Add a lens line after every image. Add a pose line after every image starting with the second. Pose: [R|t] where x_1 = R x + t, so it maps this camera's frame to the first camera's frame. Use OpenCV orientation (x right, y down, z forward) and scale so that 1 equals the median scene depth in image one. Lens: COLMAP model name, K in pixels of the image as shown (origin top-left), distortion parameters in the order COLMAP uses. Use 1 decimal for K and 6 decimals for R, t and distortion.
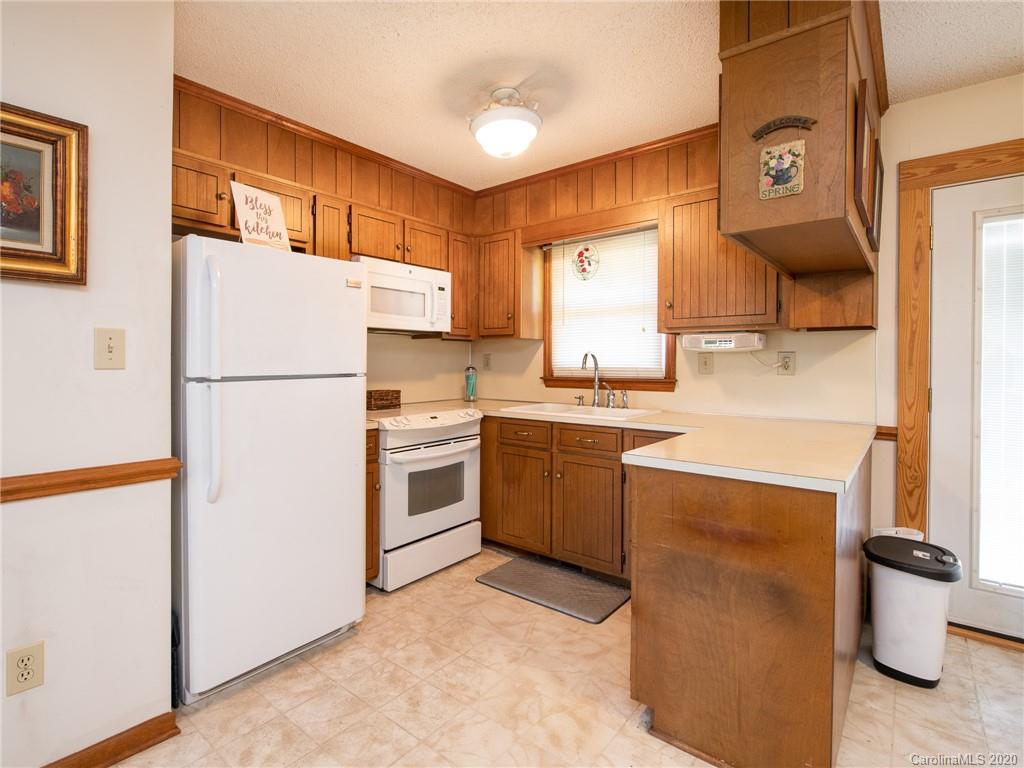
lens RADIAL K [[509.5, 0, 489.6], [0, 509.5, 375.0], [0, 0, 1]] dist [-0.009146, -0.003314]
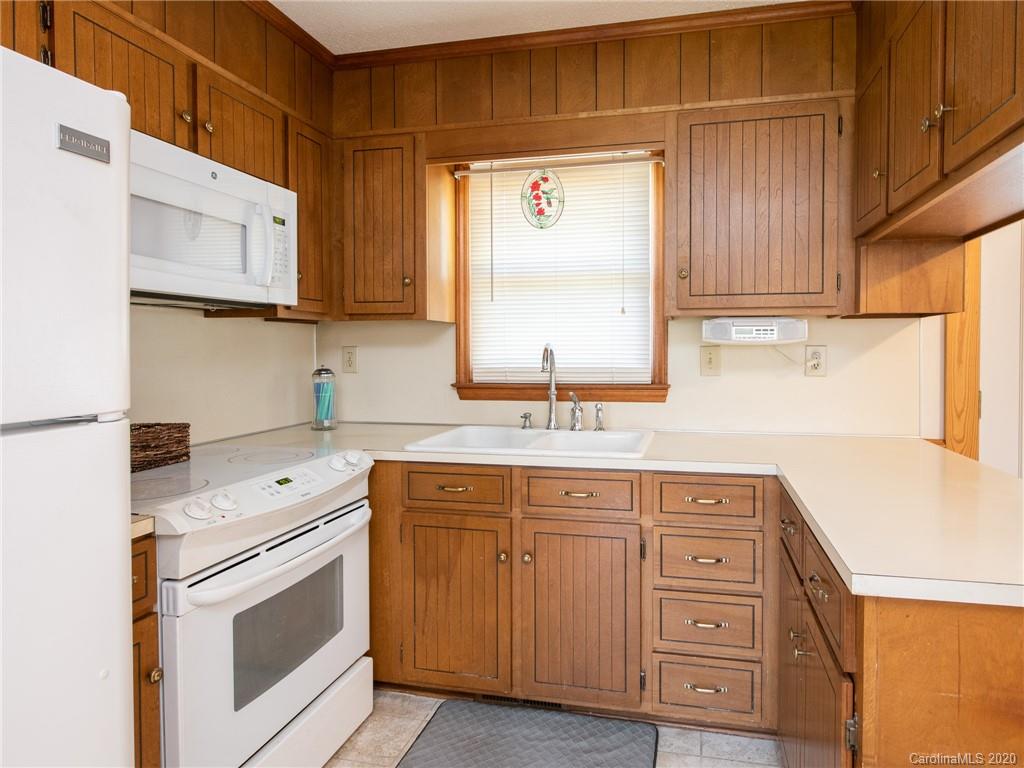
lens RADIAL K [[602.9, 0, 590.5], [0, 602.9, 365.4], [0, 0, 1]] dist [-0.004785, 0.005196]
pose [[0.883387, -0.015775, 0.468379, -0.109809], [0.015224, 0.999872, 0.004962, -0.022654], [-0.468397, 0.002747, 0.883514, 0.334001]]
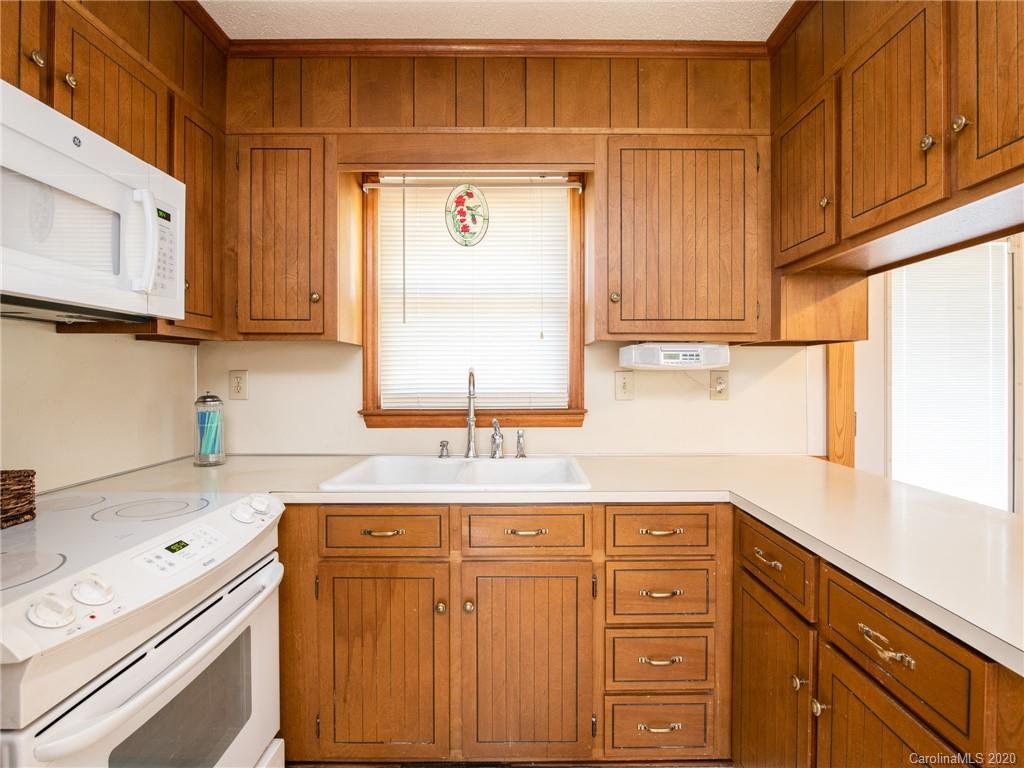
lens RADIAL K [[509.5, 0, 531.8], [0, 509.5, 381.4], [0, 0, 1]] dist [-0.009146, -0.003314]
pose [[0.775918, -0.009507, 0.630762, -0.129762], [0.017536, 0.999825, -0.006502, -0.025720], [-0.630590, 0.016106, 0.775949, 0.514708]]
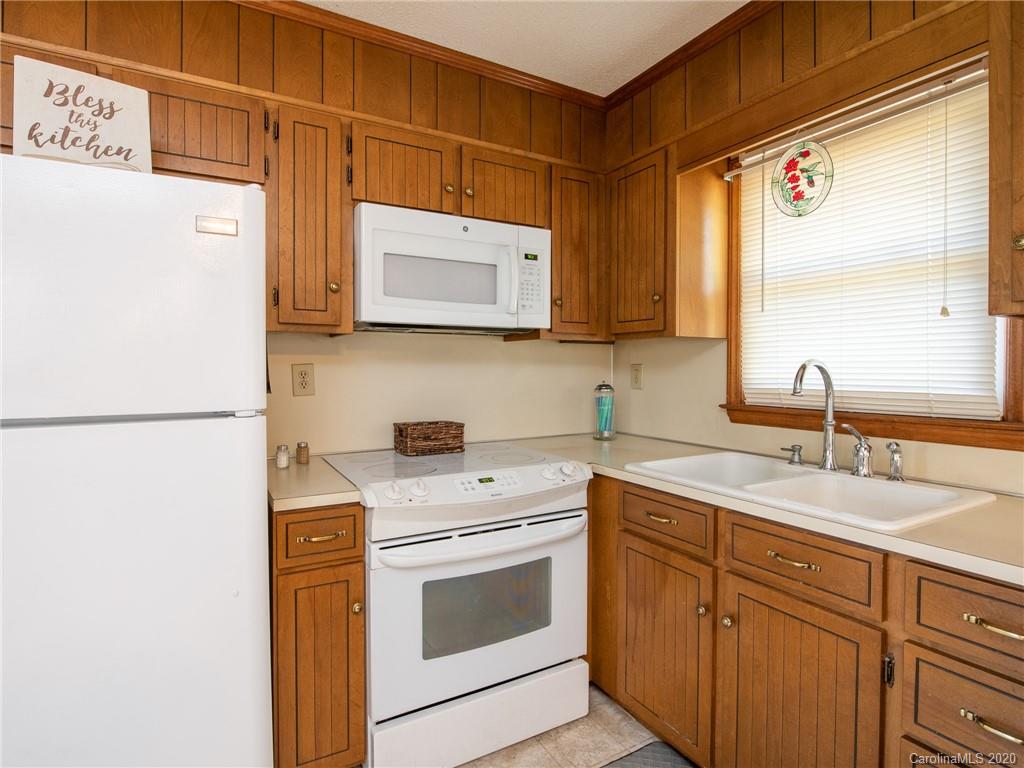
lens RADIAL K [[536.8, 0, 507.7], [0, 536.8, 375.2], [0, 0, 1]] dist [-0.012589, -0.000566]
pose [[0.928153, 0.004614, -0.372170, 0.120844], [-0.008861, 0.999914, -0.009703, -0.024229], [0.372093, 0.012304, 0.928114, 0.425362]]
